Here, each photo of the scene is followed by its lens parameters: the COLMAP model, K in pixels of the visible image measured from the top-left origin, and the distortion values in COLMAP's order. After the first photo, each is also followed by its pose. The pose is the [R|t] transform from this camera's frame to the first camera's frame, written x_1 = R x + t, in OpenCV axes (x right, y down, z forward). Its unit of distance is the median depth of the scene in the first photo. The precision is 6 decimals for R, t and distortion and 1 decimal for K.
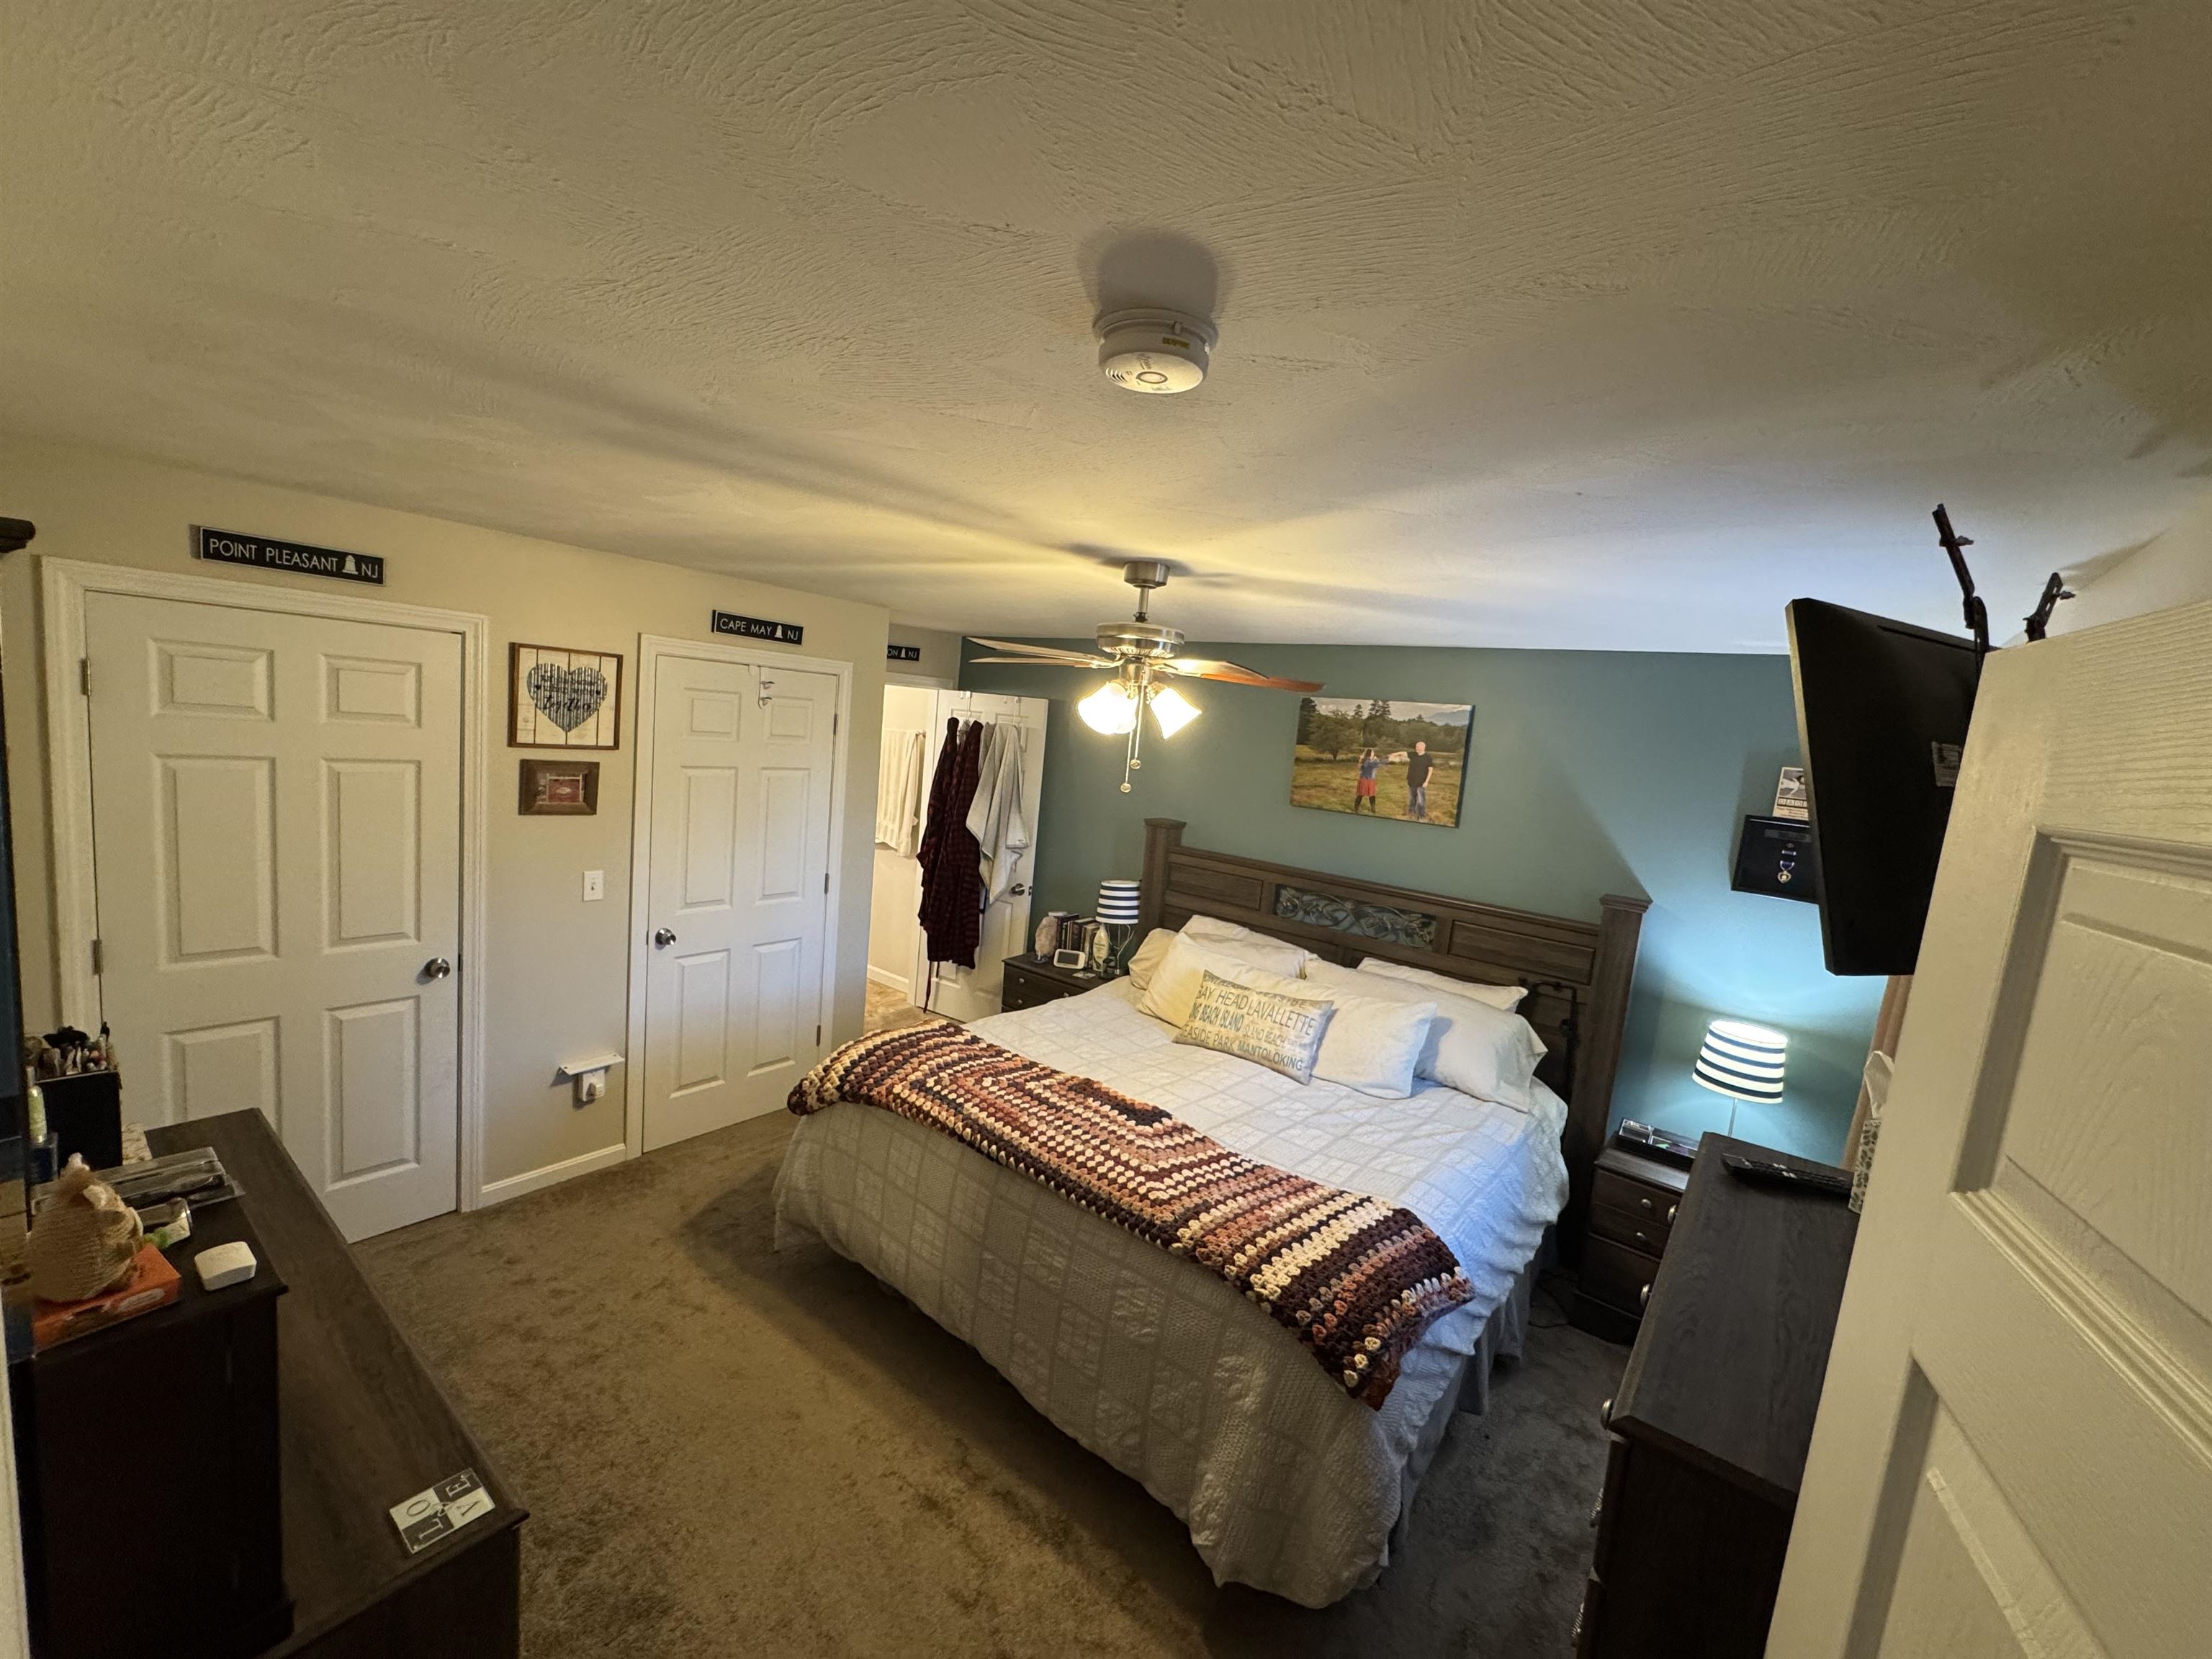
lens RADIAL K [[876.3, 0, 1106.7], [0, 876.3, 833.5], [0, 0, 1]] dist [-0.001528, 0.000230]
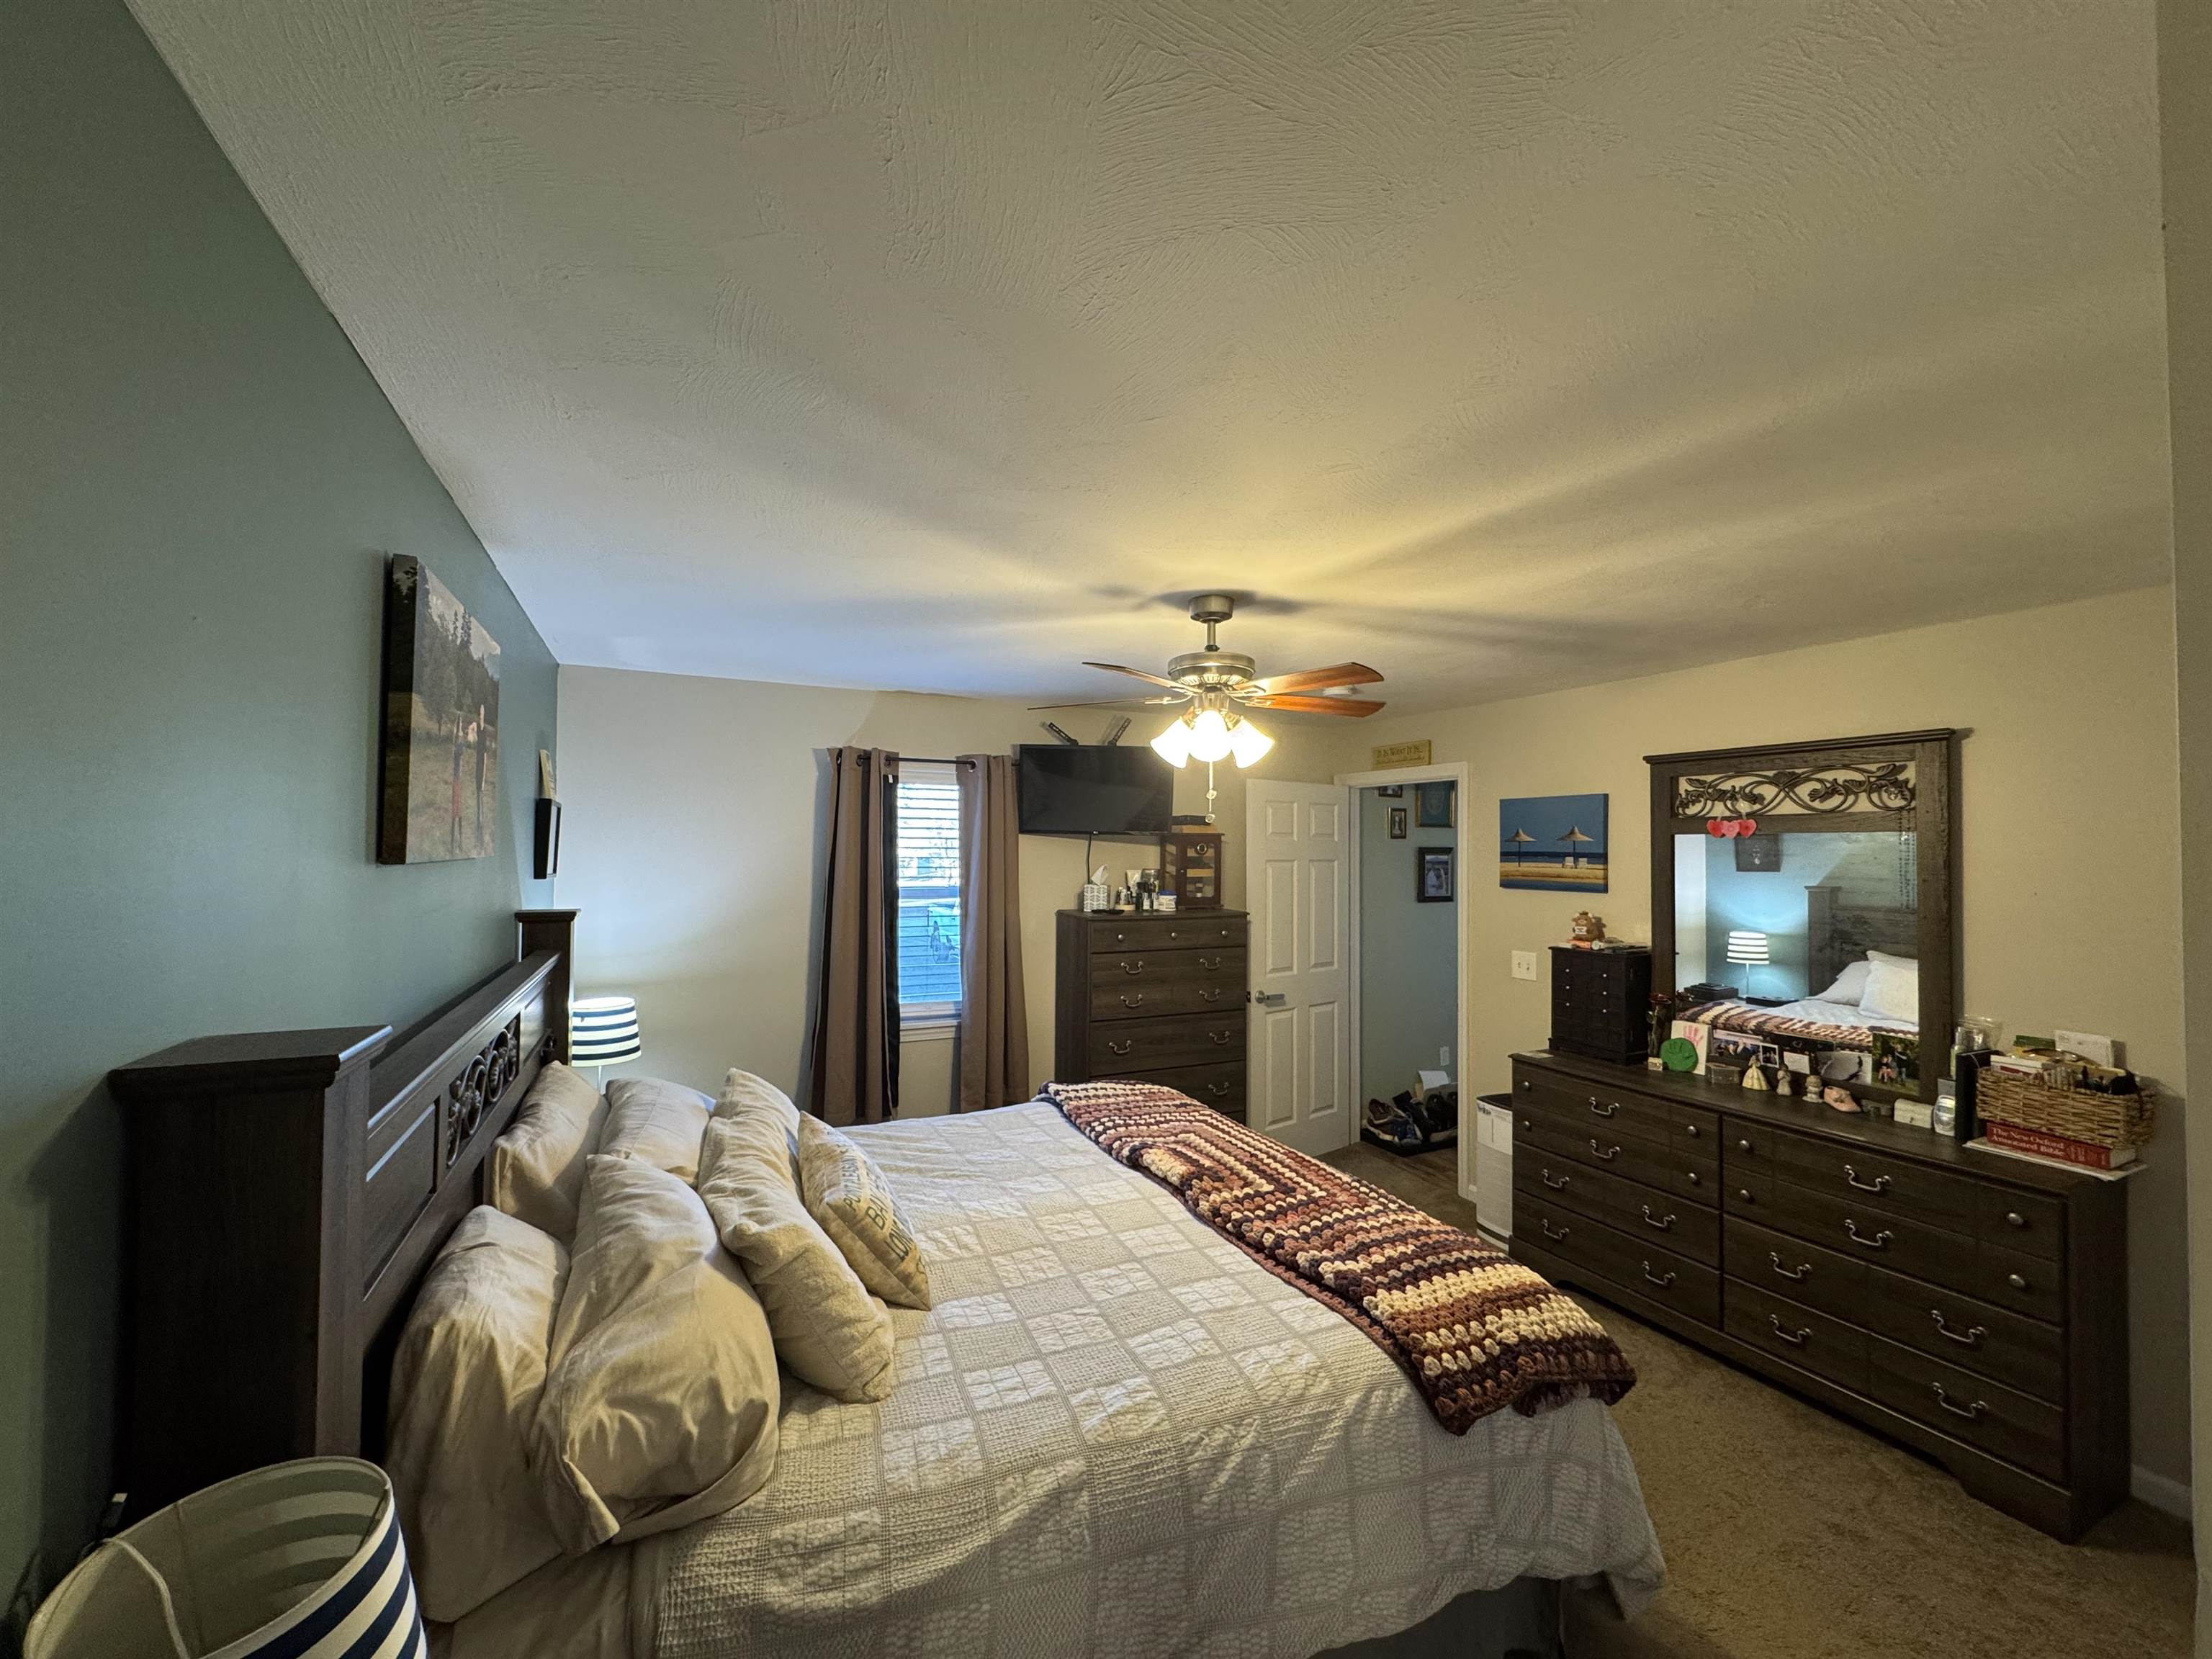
lens RADIAL K [[876.3, 0, 1097.6], [0, 876.3, 829.9], [0, 0, 1]] dist [-0.001528, 0.000230]
pose [[-0.883528, -0.088293, 0.459981, -0.218234], [-0.031023, 0.990947, 0.130621, -0.111157], [-0.467350, 0.101137, -0.878268, 1.304465]]
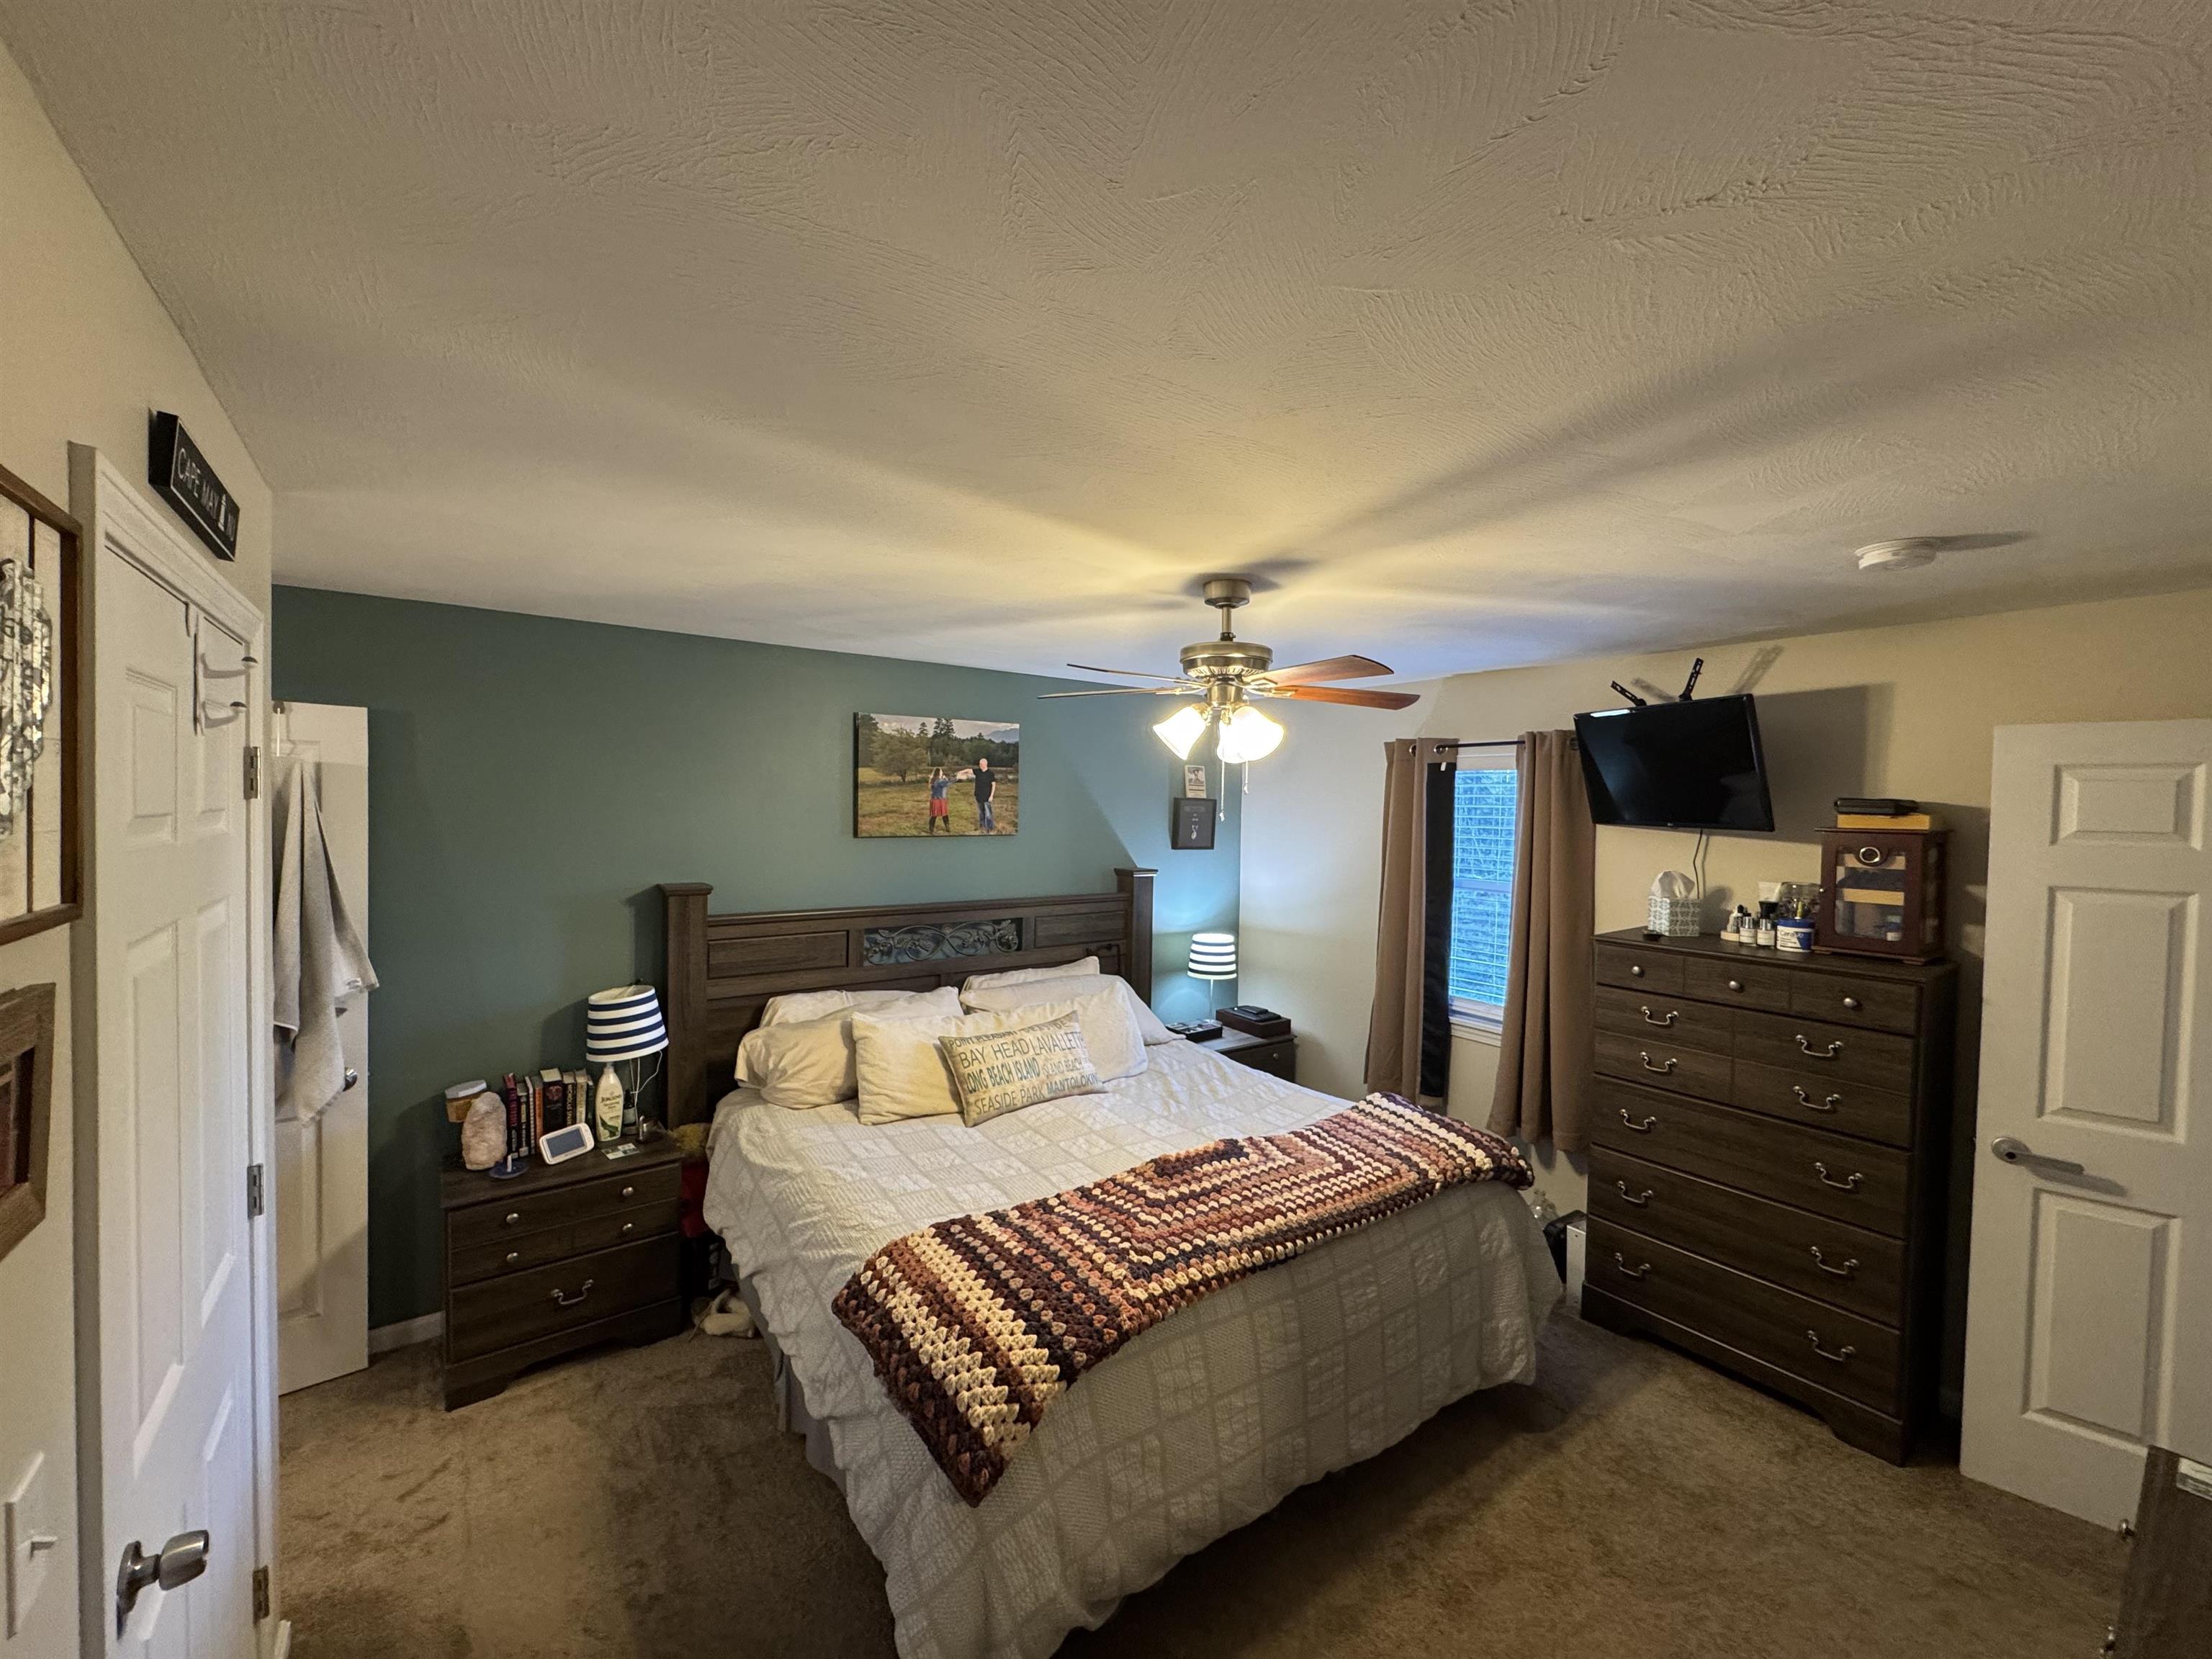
lens RADIAL K [[876.3, 0, 1111.0], [0, 876.3, 833.2], [0, 0, 1]] dist [-0.001528, 0.000230]
pose [[0.272736, -0.119006, 0.954700, -0.614705], [0.128598, 0.987925, 0.086410, -0.088436], [-0.953455, 0.099206, 0.284747, 0.572329]]
